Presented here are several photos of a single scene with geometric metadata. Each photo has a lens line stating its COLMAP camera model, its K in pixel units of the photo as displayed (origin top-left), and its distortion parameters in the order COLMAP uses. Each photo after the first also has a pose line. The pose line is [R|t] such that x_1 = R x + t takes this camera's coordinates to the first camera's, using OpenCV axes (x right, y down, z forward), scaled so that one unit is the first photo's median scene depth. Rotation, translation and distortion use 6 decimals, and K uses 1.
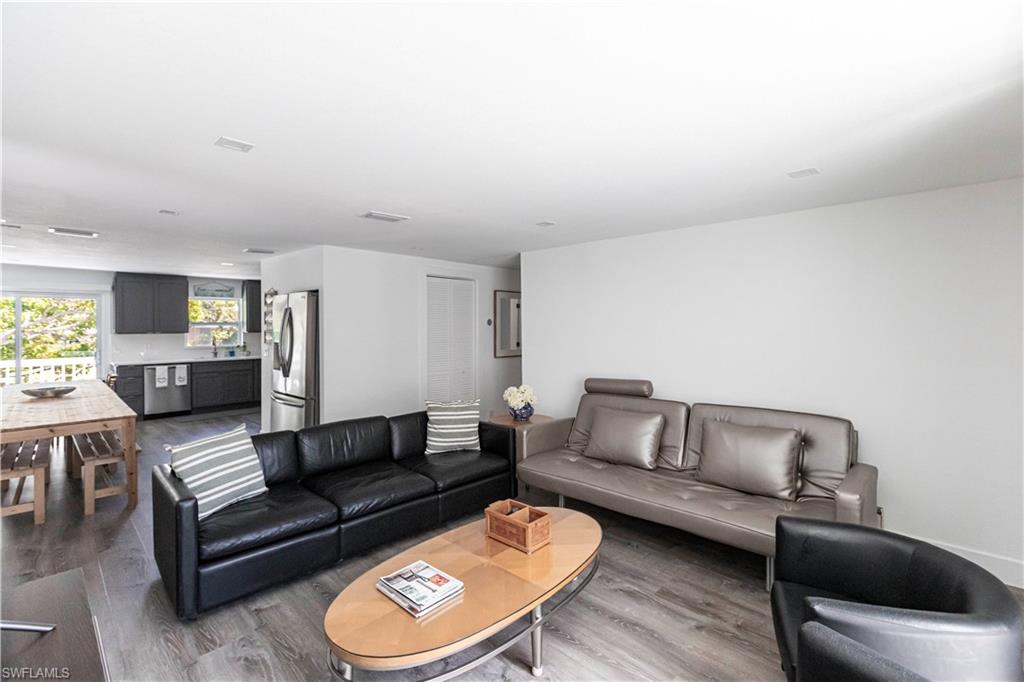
lens RADIAL K [[460.2, 0, 514.0], [0, 460.2, 327.8], [0, 0, 1]] dist [-0.000271, -0.000056]
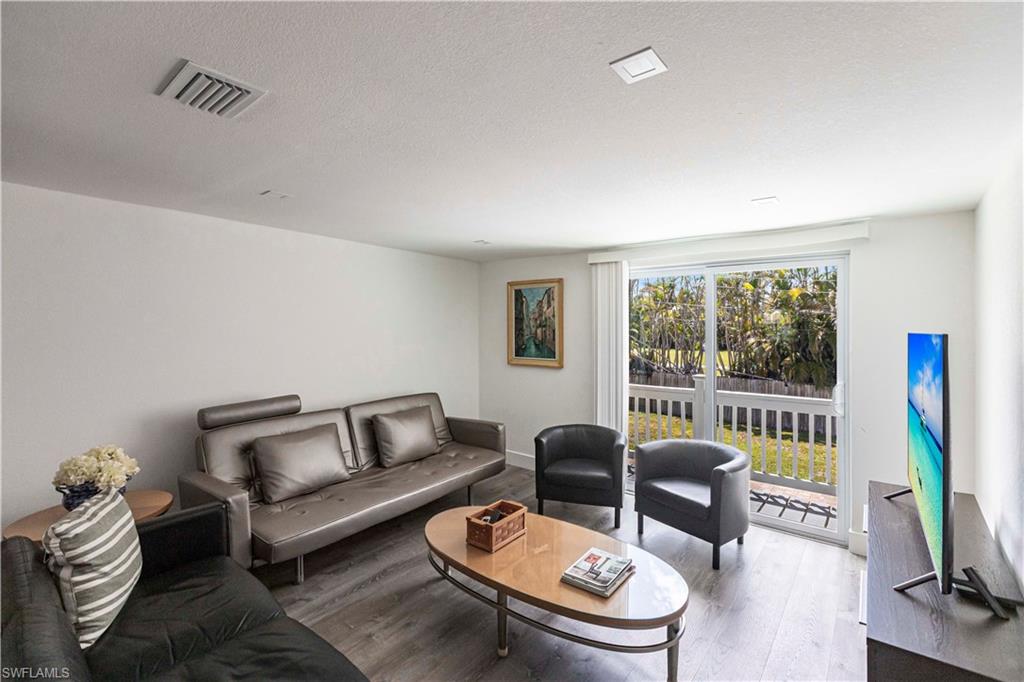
lens RADIAL K [[460.2, 0, 514.0], [0, 460.2, 327.8], [0, 0, 1]] dist [-0.000271, -0.000056]
pose [[-0.104918, 0.007891, 0.994450, -0.900480], [0.005534, 0.999958, -0.007350, -0.008109], [-0.994465, 0.004732, -0.104958, 0.925571]]
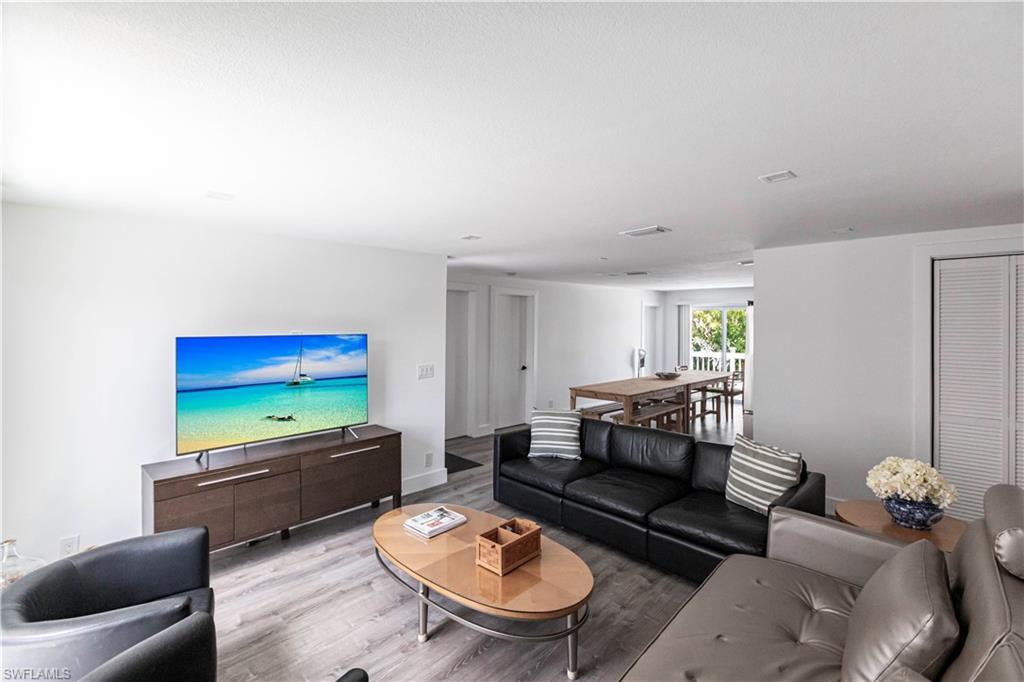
lens RADIAL K [[460.2, 0, 514.0], [0, 460.2, 327.8], [0, 0, 1]] dist [-0.000271, -0.000056]
pose [[0.018796, 0.002929, -0.999819, 0.863649], [-0.012482, 0.999918, 0.002695, -0.033352], [0.999745, 0.012429, 0.018831, 0.852098]]
